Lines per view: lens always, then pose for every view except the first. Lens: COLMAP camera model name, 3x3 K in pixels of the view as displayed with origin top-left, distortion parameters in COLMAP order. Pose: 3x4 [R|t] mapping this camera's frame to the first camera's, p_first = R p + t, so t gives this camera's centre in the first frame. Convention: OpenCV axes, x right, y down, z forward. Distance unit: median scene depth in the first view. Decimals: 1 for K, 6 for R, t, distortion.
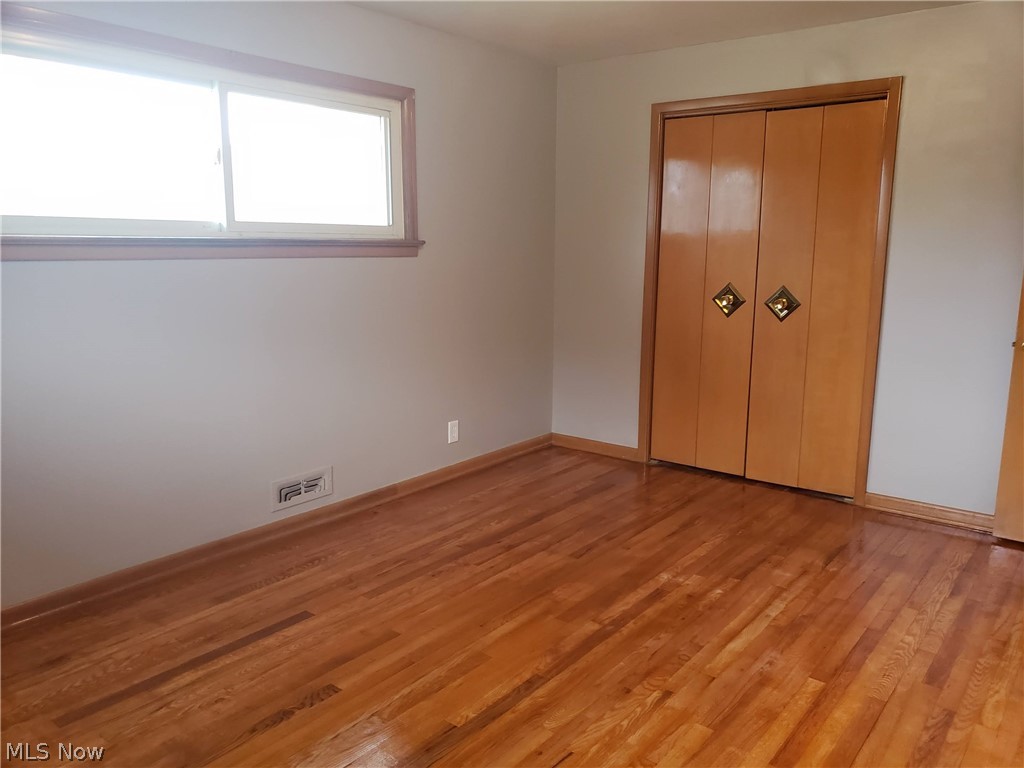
lens RADIAL K [[799.9, 0, 528.4], [0, 799.9, 381.8], [0, 0, 1]] dist [0.071297, -0.046940]
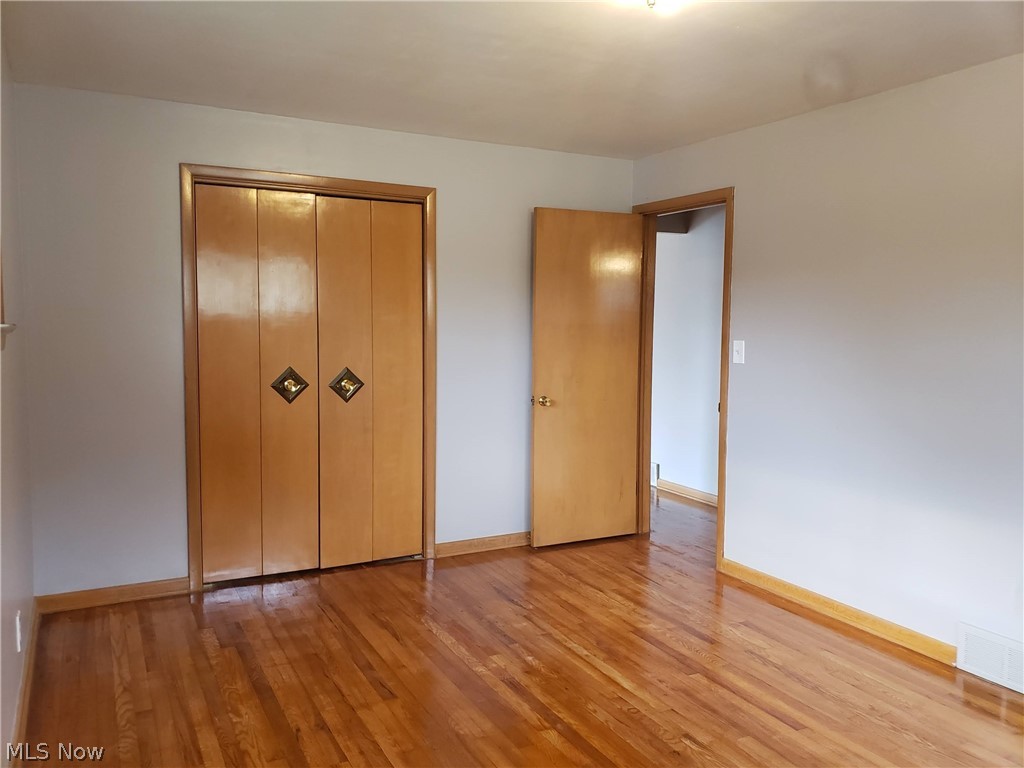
lens RADIAL K [[799.9, 0, 511.1], [0, 799.9, 381.2], [0, 0, 1]] dist [0.071297, -0.046940]
pose [[0.410018, -0.069762, 0.909406, -0.650836], [0.143419, 0.989598, 0.011252, -0.104384], [-0.900731, 0.125813, 0.415758, 0.497699]]
